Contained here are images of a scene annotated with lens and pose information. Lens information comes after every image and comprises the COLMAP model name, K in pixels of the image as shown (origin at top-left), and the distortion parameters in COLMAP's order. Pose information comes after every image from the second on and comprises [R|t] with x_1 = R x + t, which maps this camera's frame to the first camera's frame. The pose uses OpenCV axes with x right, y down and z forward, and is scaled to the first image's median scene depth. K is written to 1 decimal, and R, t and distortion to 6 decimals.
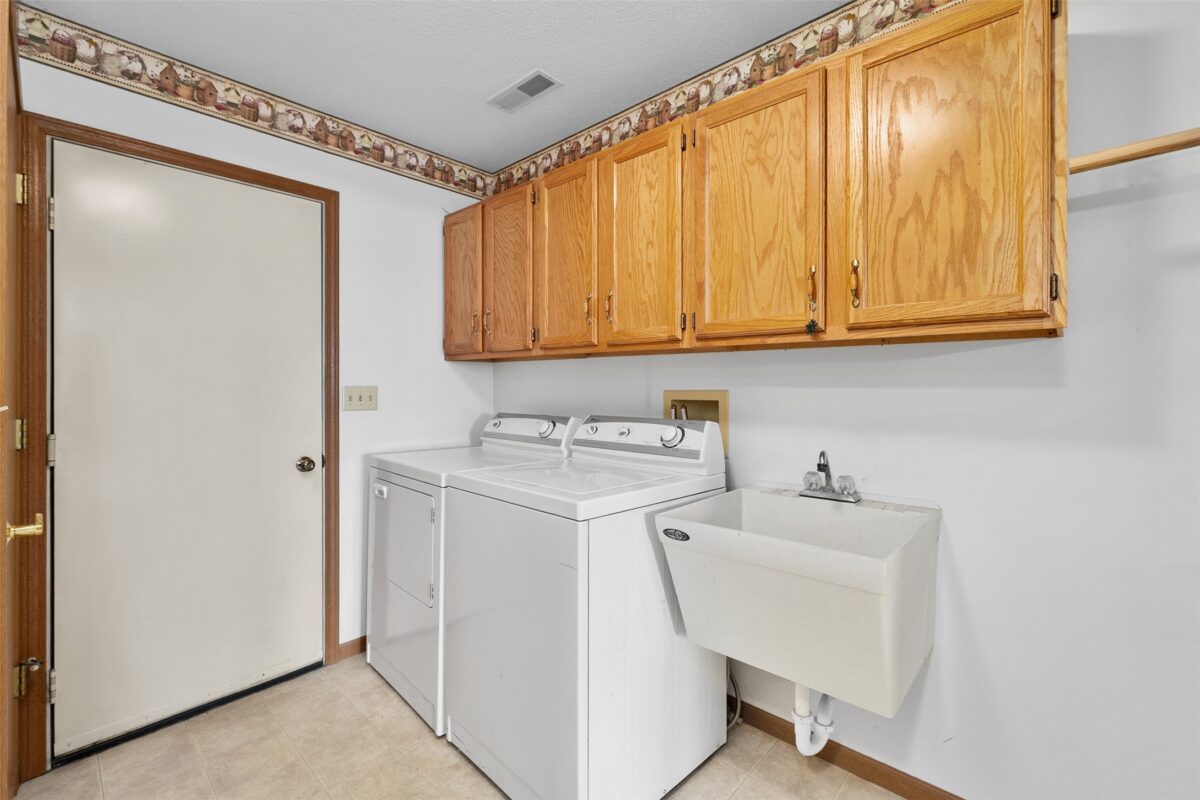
lens RADIAL K [[521.3, 0, 622.6], [0, 521.3, 381.0], [0, 0, 1]] dist [-0.001153, 0.000088]
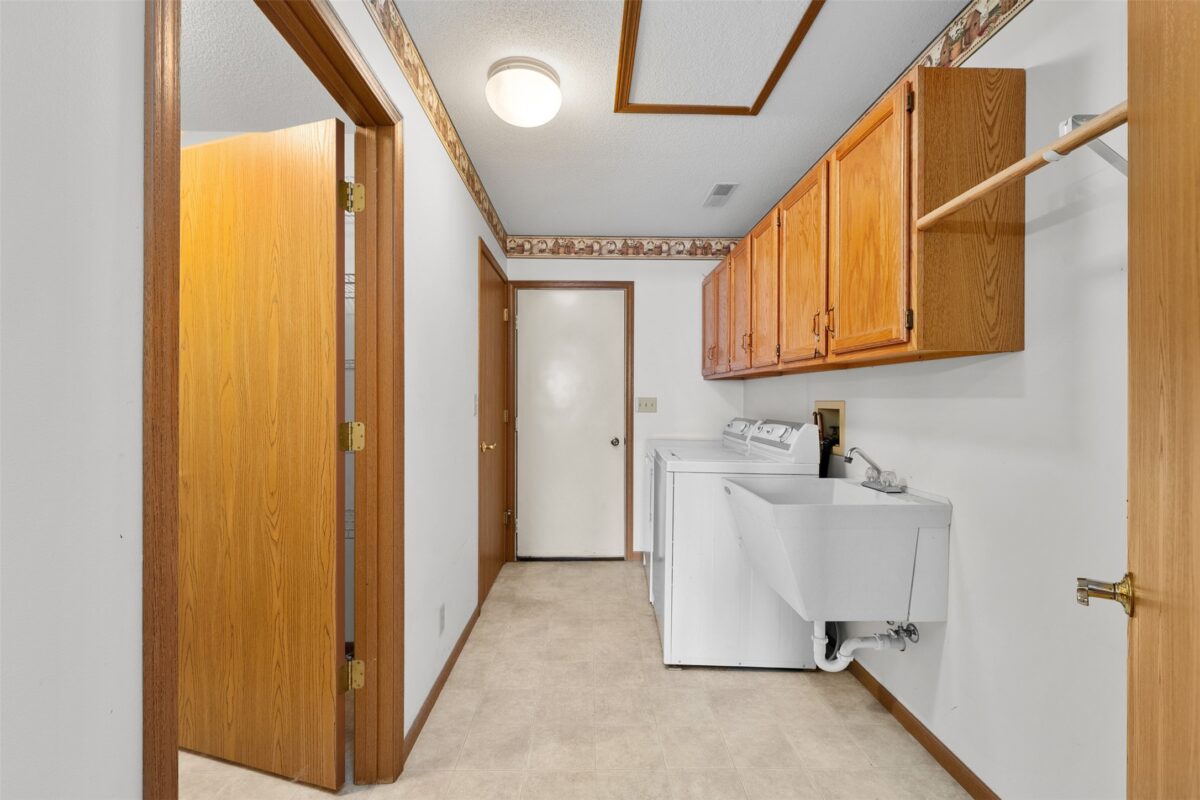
lens RADIAL K [[521.3, 0, 596.7], [0, 521.3, 398.6], [0, 0, 1]] dist [-0.001153, 0.000088]
pose [[0.678664, 0.003707, -0.734440, 0.630849], [-0.000682, 0.999990, 0.004417, 0.006784], [0.734449, -0.002497, 0.678660, -0.232664]]
